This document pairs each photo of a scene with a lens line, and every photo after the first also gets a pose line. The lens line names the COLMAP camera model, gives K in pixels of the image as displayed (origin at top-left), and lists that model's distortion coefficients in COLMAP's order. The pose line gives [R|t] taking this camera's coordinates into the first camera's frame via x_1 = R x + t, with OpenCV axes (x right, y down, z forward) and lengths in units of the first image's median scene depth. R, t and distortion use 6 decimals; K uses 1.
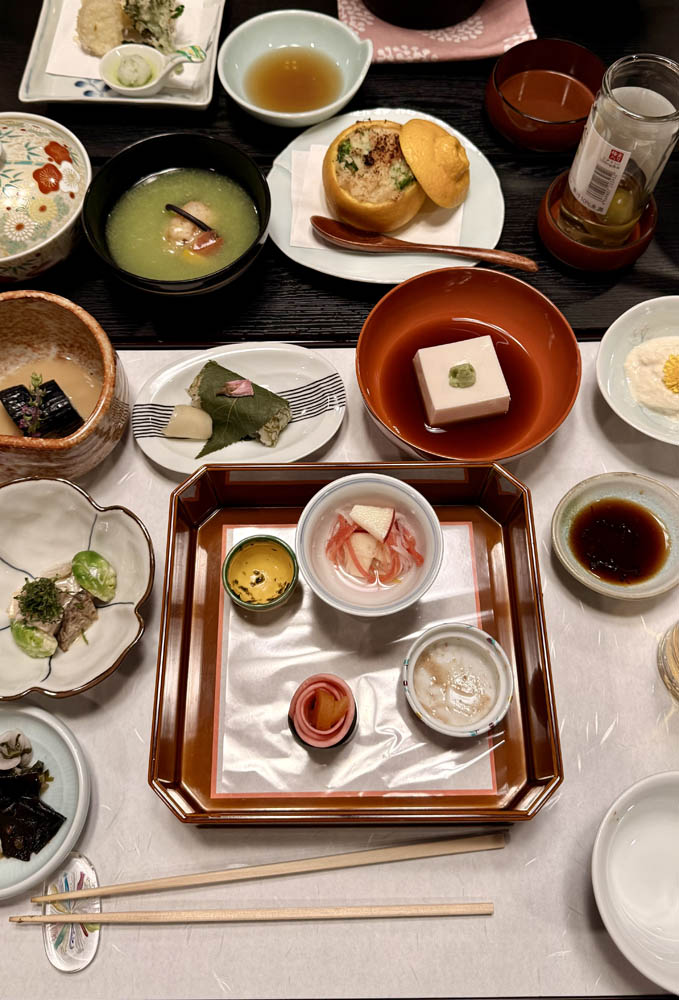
lens RADIAL K [[847.5, 0, 339.5], [0, 847.5, 500.0], [0, 0, 1]] dist [0.050948, -0.092484]
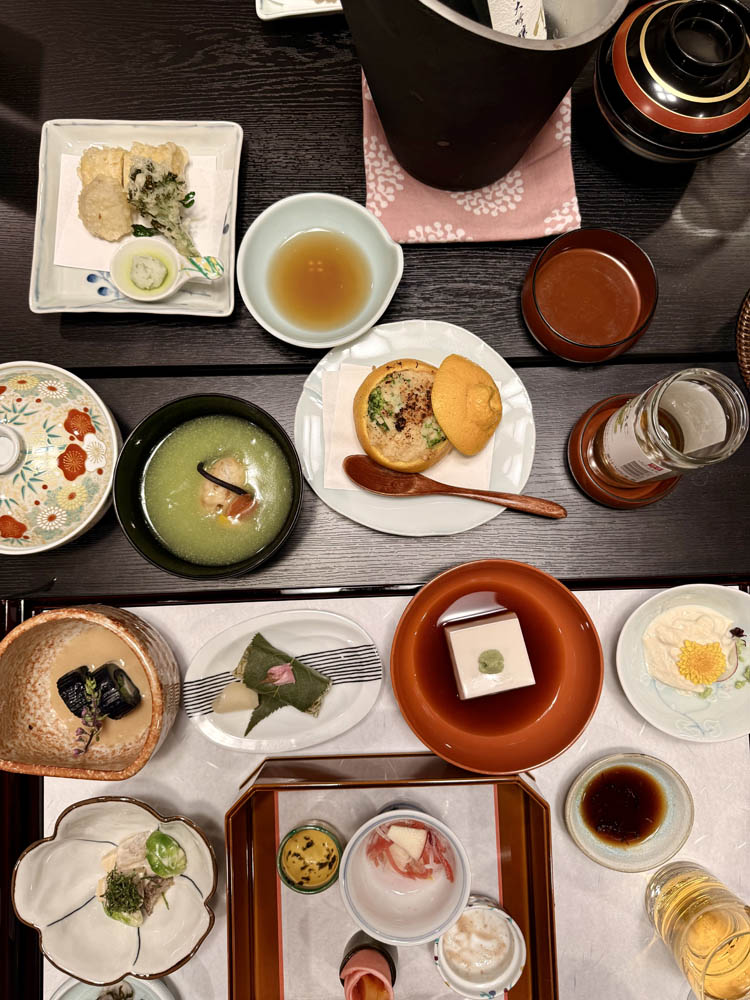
lens RADIAL K [[697.4, 0, 388.7], [0, 697.4, 499.9], [0, 0, 1]] dist [-0.003089, -0.007963]
pose [[0.999776, -0.020785, 0.003951, 0.016319], [0.018461, 0.948233, 0.317040, -0.563457], [-0.010337, -0.316896, 0.948404, 0.217599]]
